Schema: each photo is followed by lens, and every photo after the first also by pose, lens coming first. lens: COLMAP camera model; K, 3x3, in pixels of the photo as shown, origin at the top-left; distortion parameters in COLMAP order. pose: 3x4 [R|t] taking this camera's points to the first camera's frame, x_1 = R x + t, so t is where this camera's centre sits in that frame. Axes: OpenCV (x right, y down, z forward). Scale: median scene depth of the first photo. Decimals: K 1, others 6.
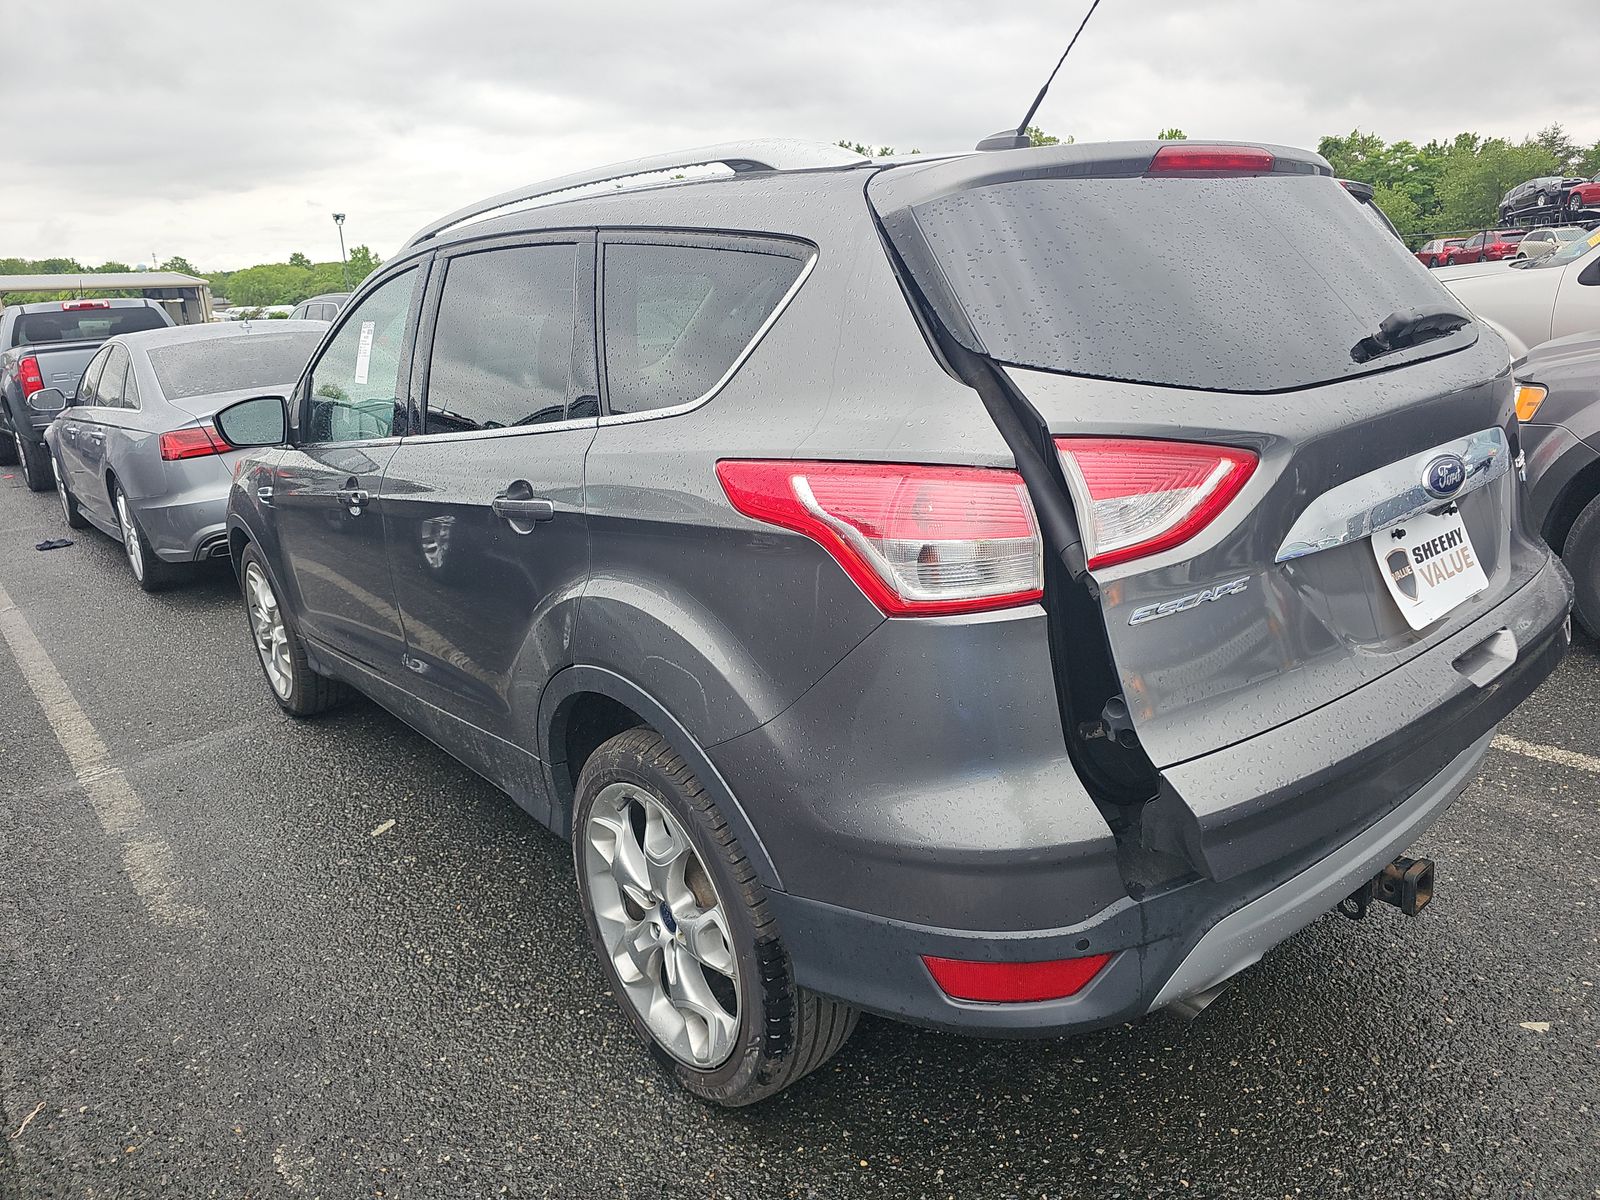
lens RADIAL K [[1098.0, 0, 800.0], [0, 1098.0, 600.0], [0, 0, 1]] dist [-0.007657, -0.000264]
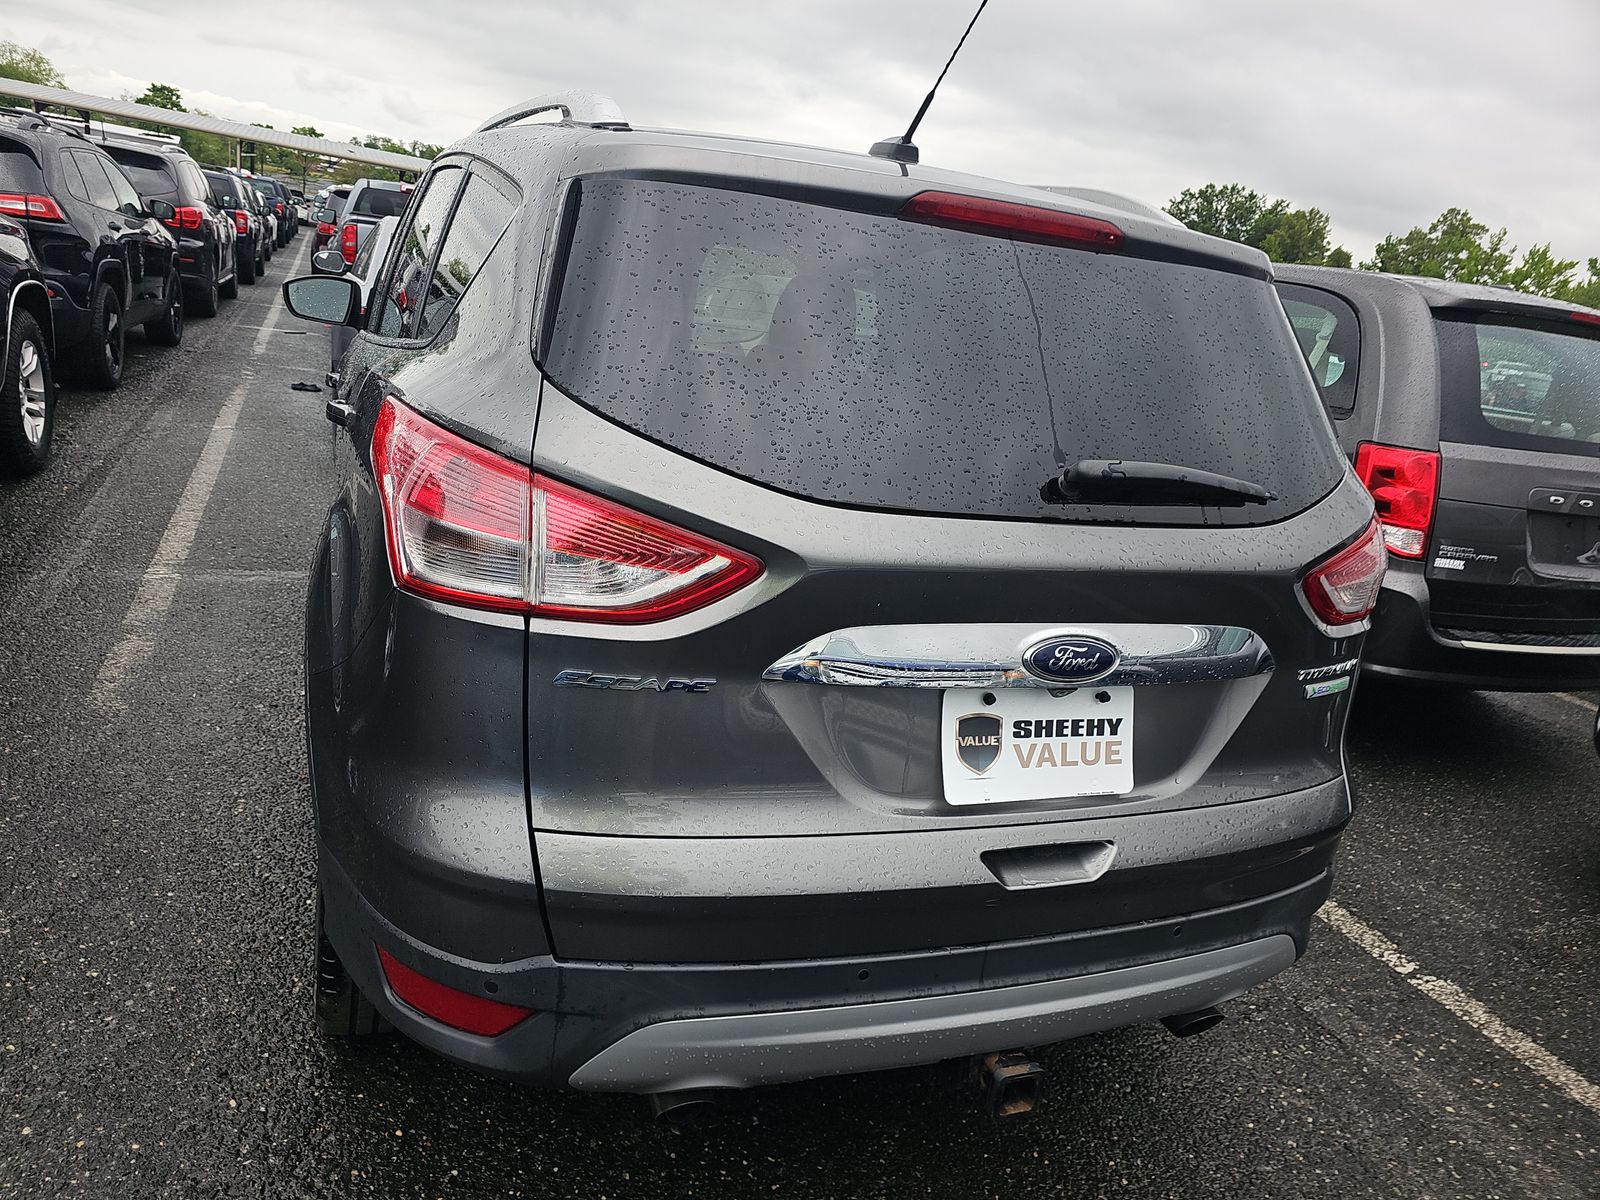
lens RADIAL K [[1068.2, 0, 830.7], [0, 1068.2, 617.1], [0, 0, 1]] dist [0.064831, -0.075406]
pose [[0.923117, 0.293055, -0.248944, 0.579621], [-0.287995, 0.955912, 0.057370, -0.126635], [0.254781, 0.018736, 0.966817, 0.107575]]
